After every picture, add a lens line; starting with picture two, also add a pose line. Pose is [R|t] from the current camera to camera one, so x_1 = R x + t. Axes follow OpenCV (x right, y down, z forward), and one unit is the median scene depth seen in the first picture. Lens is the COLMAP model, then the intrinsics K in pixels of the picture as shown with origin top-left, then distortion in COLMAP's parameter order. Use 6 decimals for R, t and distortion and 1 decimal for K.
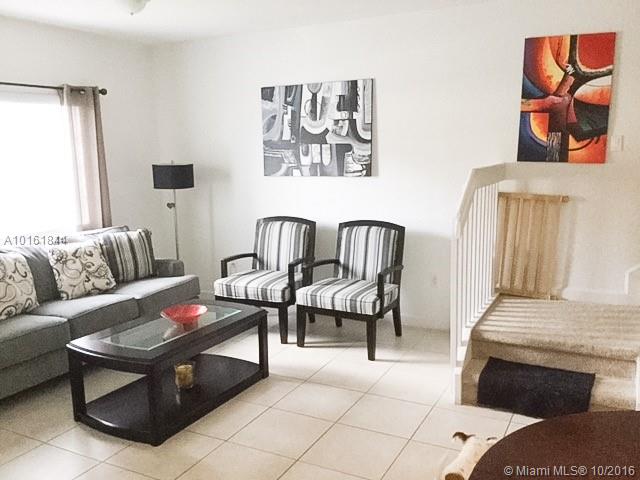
lens RADIAL K [[577.4, 0, 320.0], [0, 577.4, 240.0], [0, 0, 1]] dist [0.109629, -0.193838]
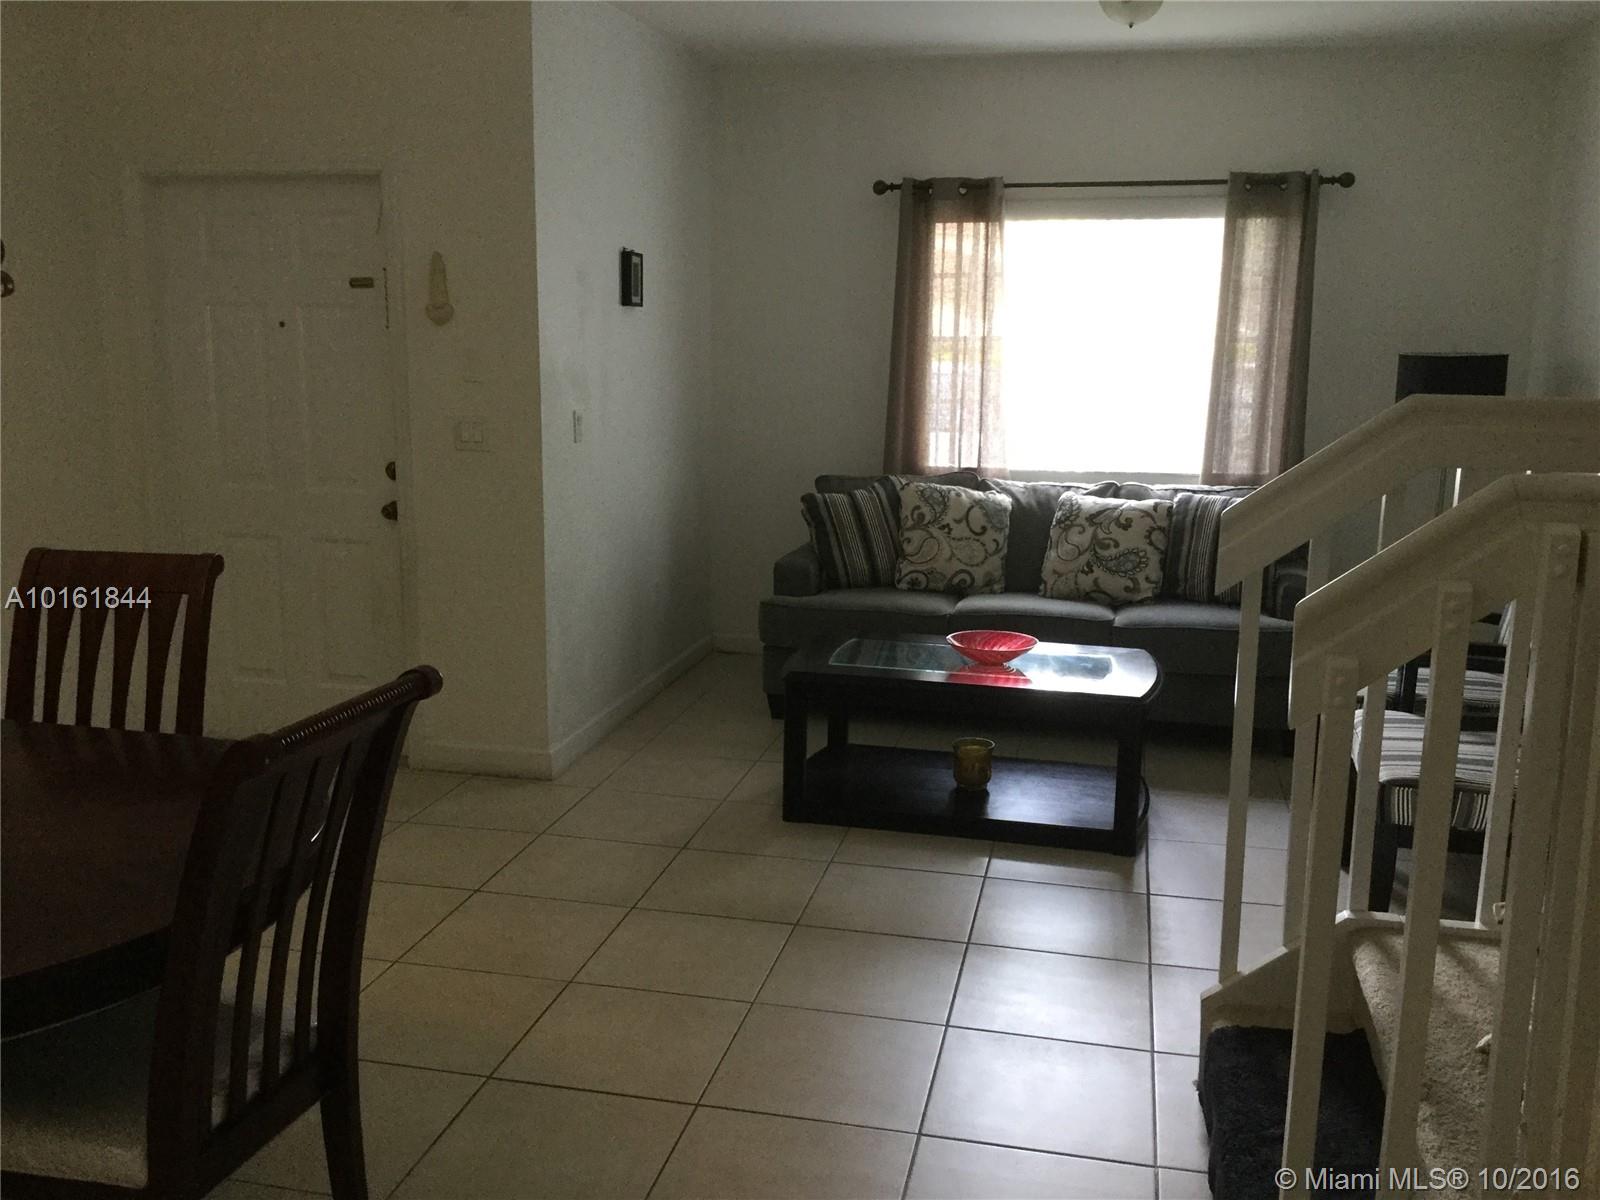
lens RADIAL K [[1443.5, 0, 800.0], [0, 1443.5, 600.0], [0, 0, 1]] dist [0.109629, -0.193838]
pose [[0.244595, 0.205160, -0.947672, 0.978244], [-0.168234, 0.971515, 0.166900, -0.098678], [0.954919, 0.118608, 0.272142, 0.552160]]
